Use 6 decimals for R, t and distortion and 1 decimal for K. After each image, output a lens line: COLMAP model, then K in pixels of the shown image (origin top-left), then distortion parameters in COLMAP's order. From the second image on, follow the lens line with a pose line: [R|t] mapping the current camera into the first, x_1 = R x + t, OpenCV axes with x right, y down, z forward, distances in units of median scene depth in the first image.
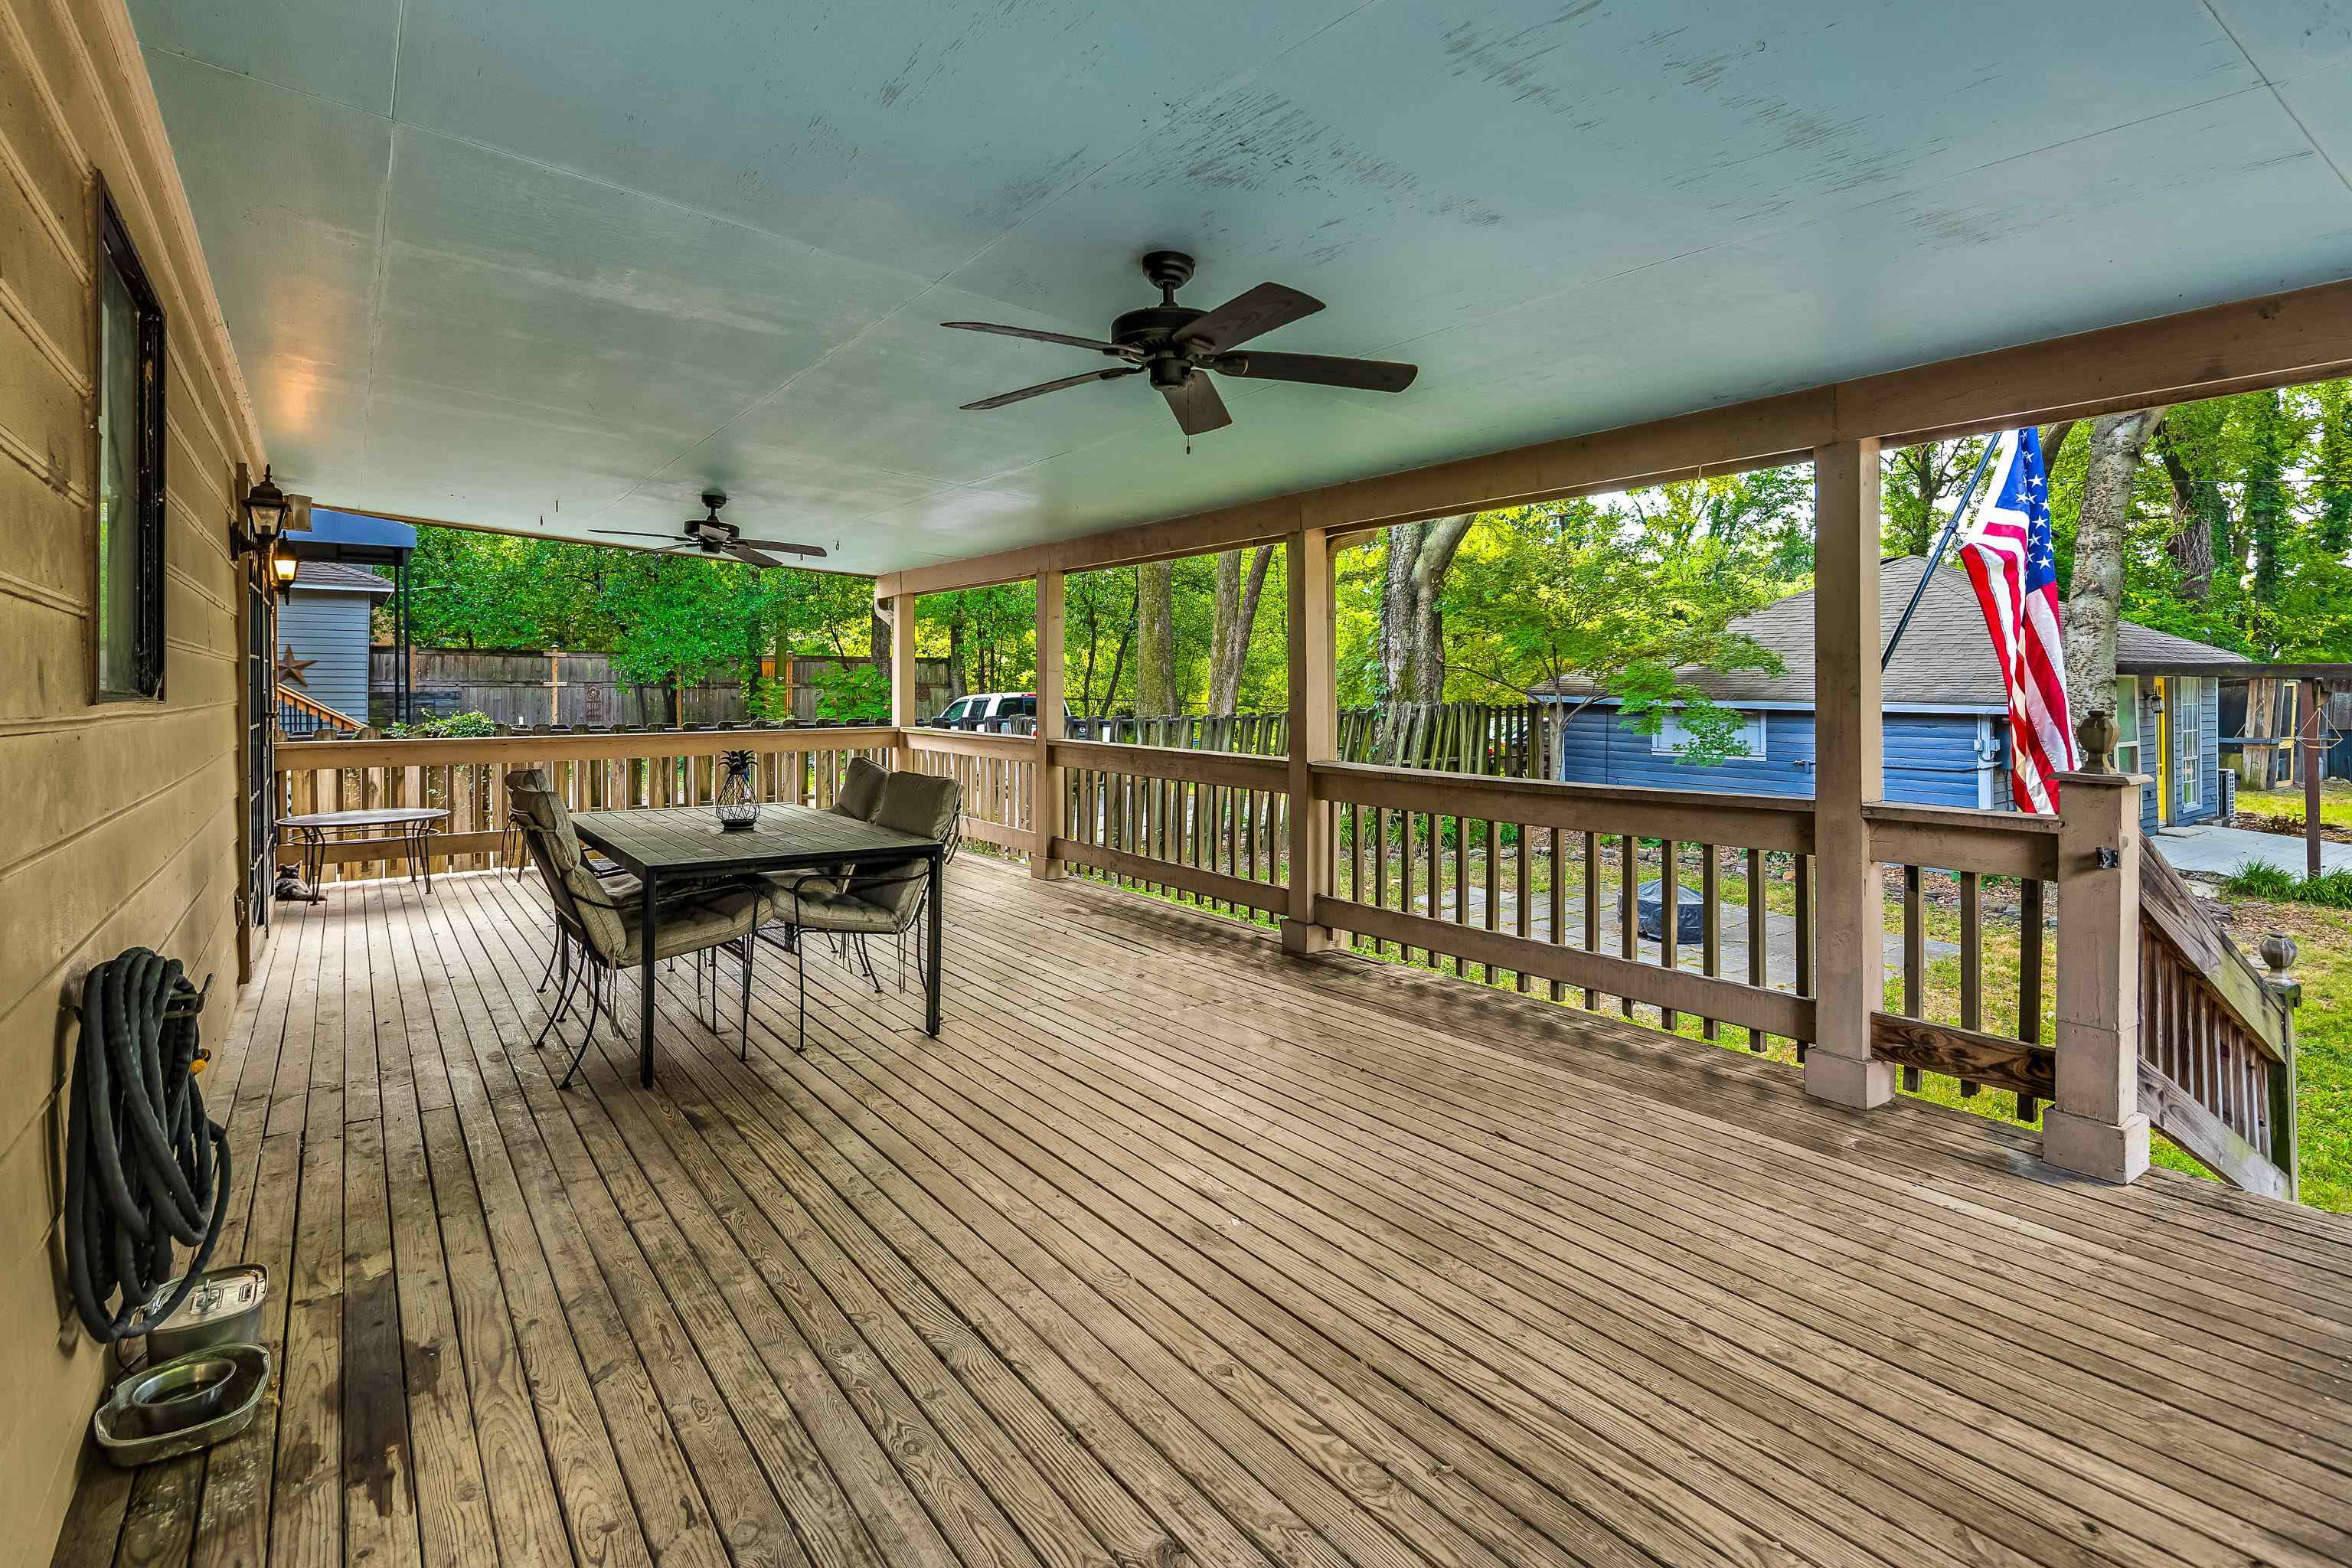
lens RADIAL K [[1122.5, 0, 1168.8], [0, 1122.5, 699.8], [0, 0, 1]] dist [-0.000012, -0.000691]
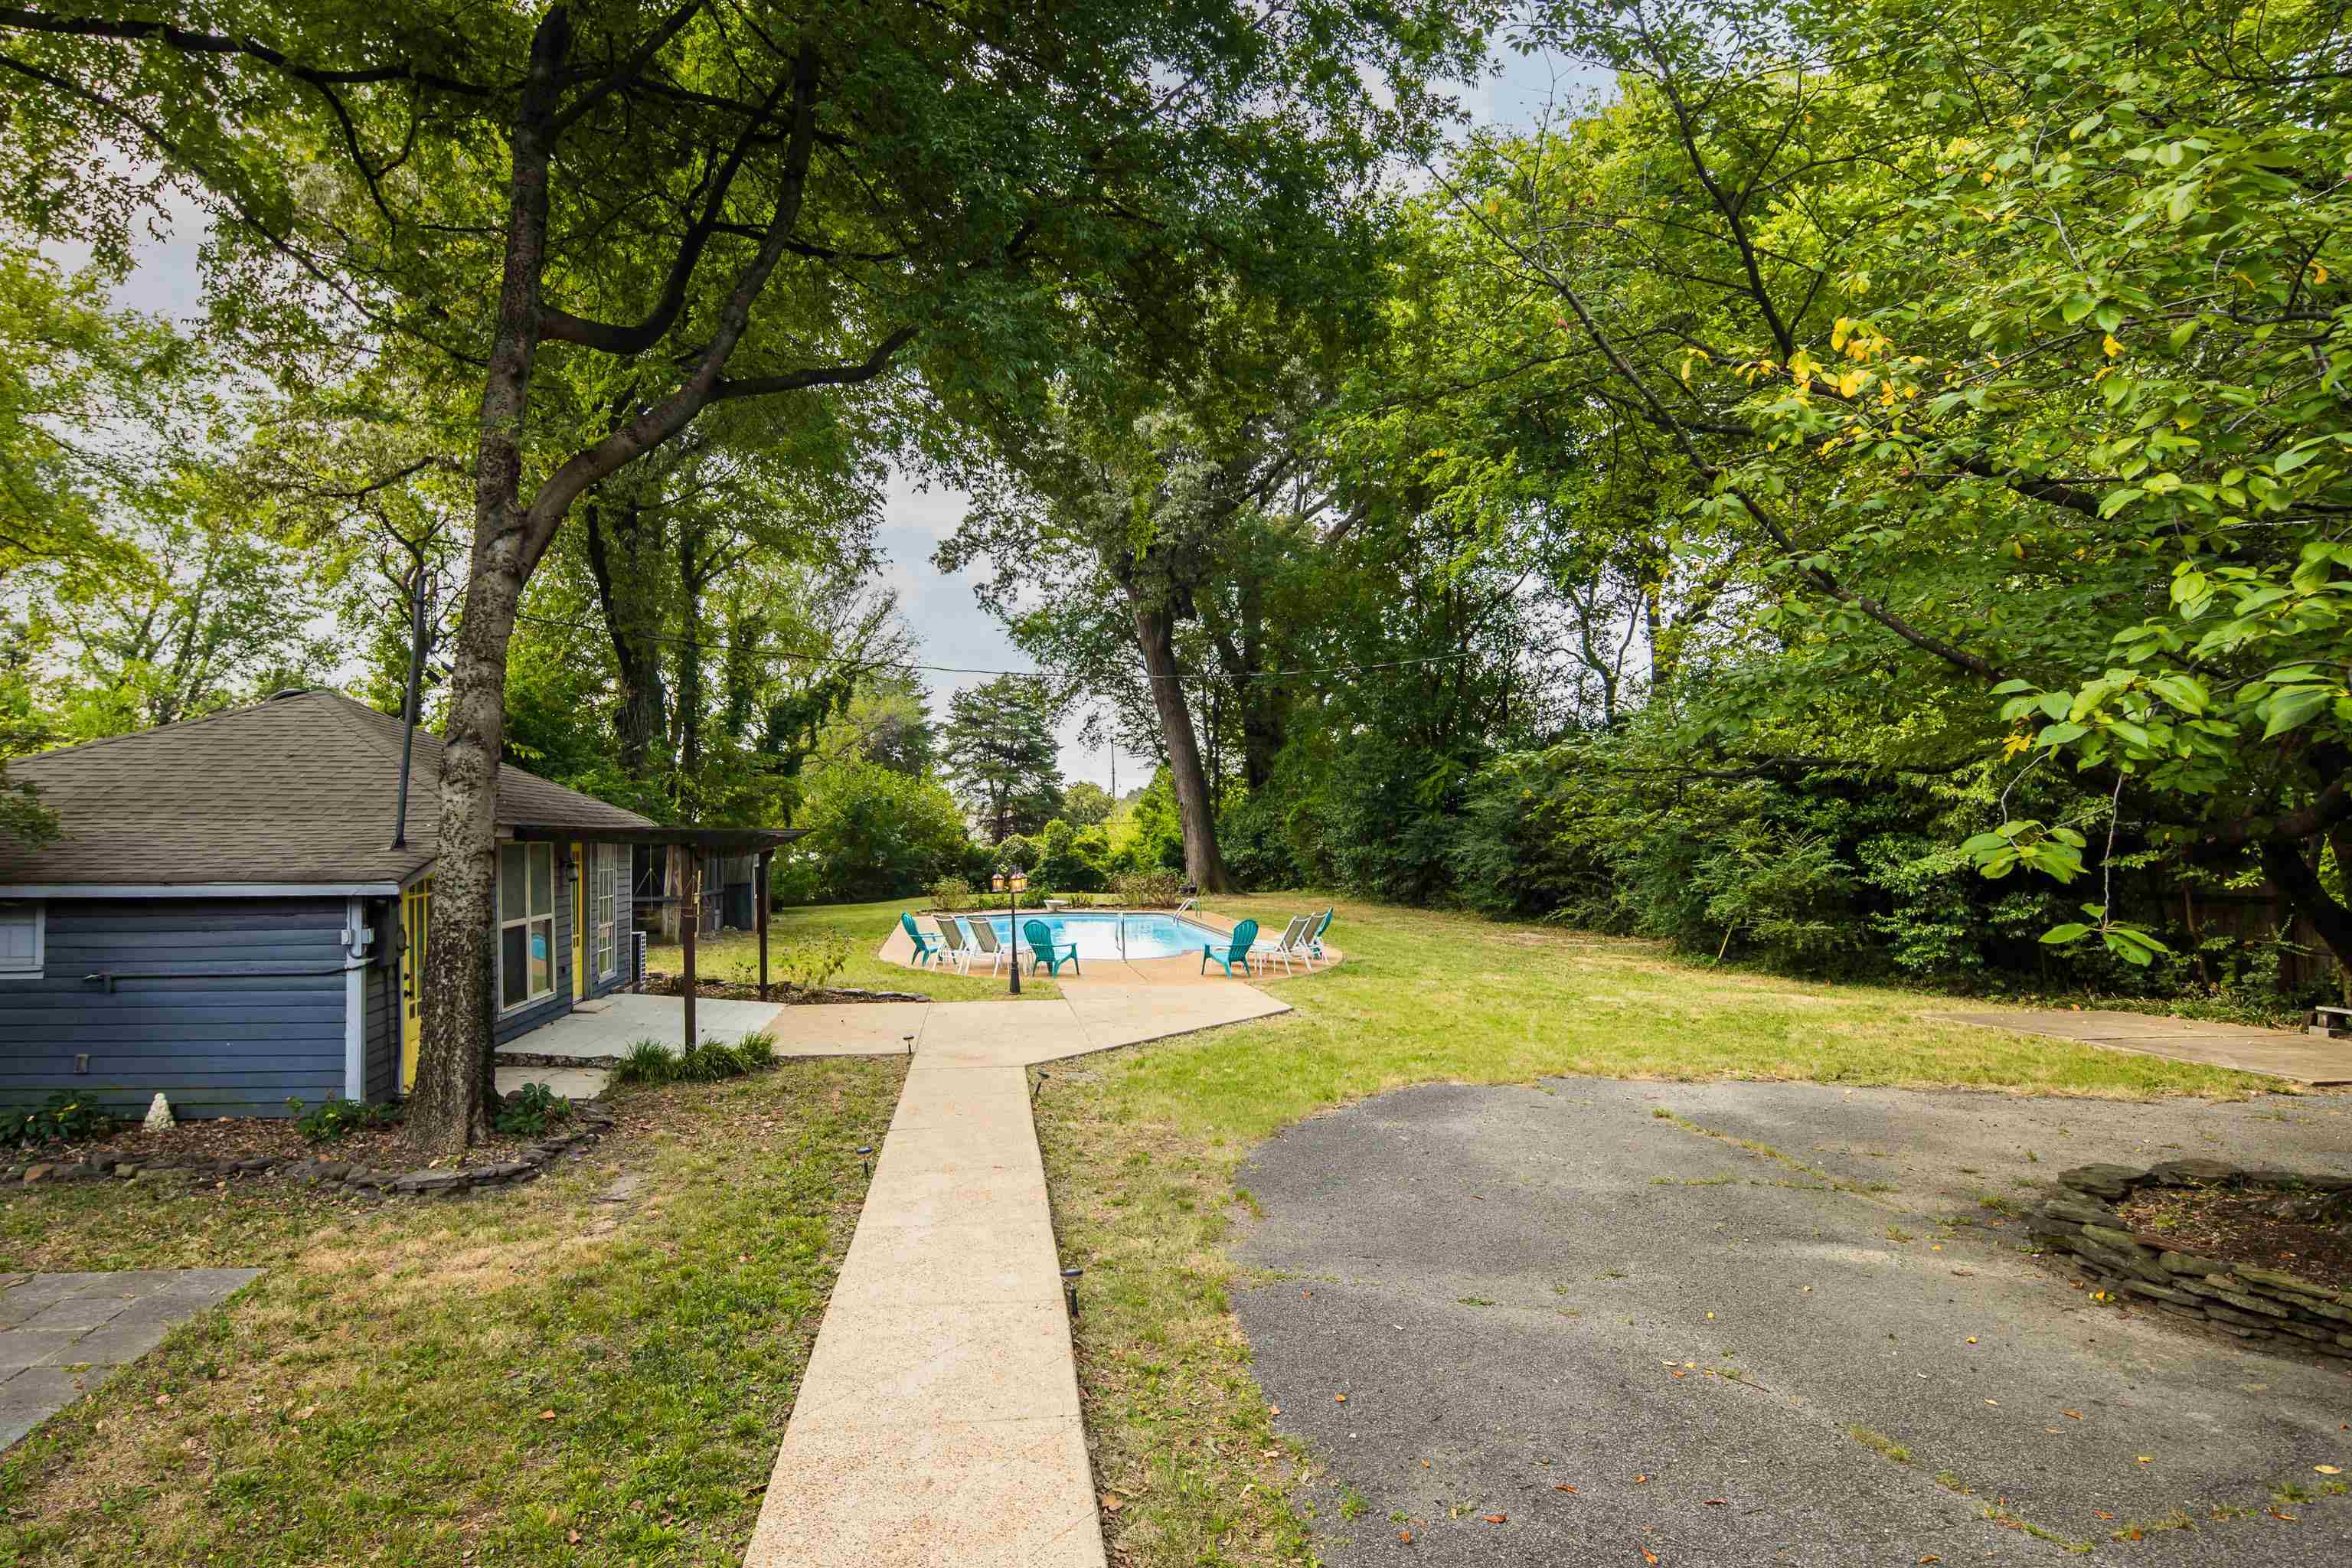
lens RADIAL K [[1165.2, 0, 1176.1], [0, 1165.2, 758.6], [0, 0, 1]] dist [0.000019, -0.000231]
pose [[0.397790, 0.057898, 0.915648, 0.160878], [0.023170, 0.997055, -0.073112, -0.006407], [-0.917184, 0.050299, 0.395277, 0.129814]]
